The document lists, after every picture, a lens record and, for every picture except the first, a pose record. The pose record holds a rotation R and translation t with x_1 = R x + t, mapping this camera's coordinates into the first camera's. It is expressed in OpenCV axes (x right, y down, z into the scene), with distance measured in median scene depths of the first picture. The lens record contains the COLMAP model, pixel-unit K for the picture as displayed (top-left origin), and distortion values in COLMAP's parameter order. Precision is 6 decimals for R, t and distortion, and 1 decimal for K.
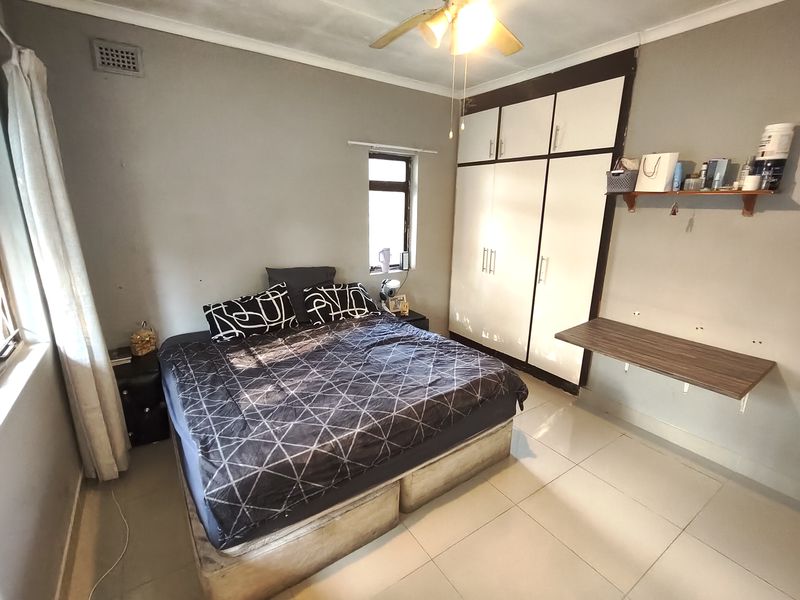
lens RADIAL K [[372.8, 0, 406.3], [0, 372.8, 302.5], [0, 0, 1]] dist [-0.003325, -0.001034]
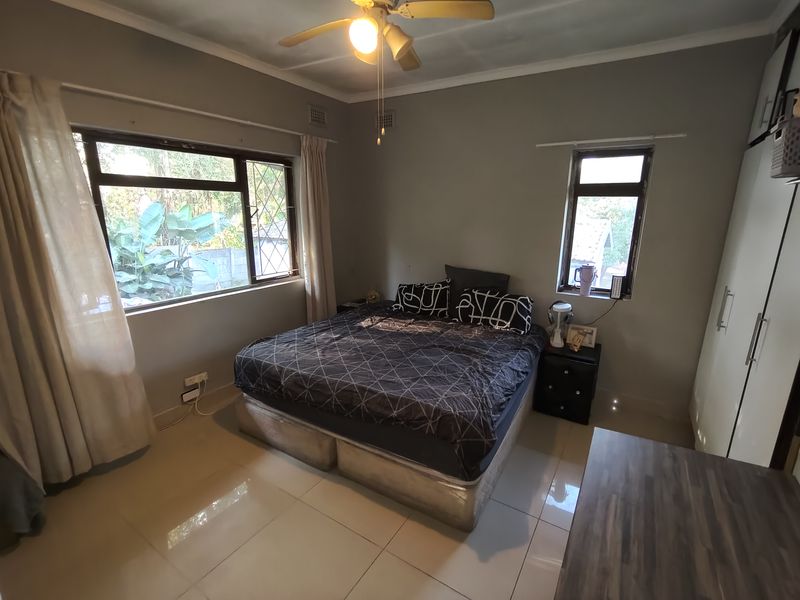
lens RADIAL K [[372.8, 0, 406.8], [0, 372.8, 302.4], [0, 0, 1]] dist [-0.003325, -0.001034]
pose [[0.398435, 0.213170, -0.892081, 0.705011], [-0.241612, 0.962658, 0.122123, -0.097634], [0.884801, 0.166880, 0.435061, 0.414327]]
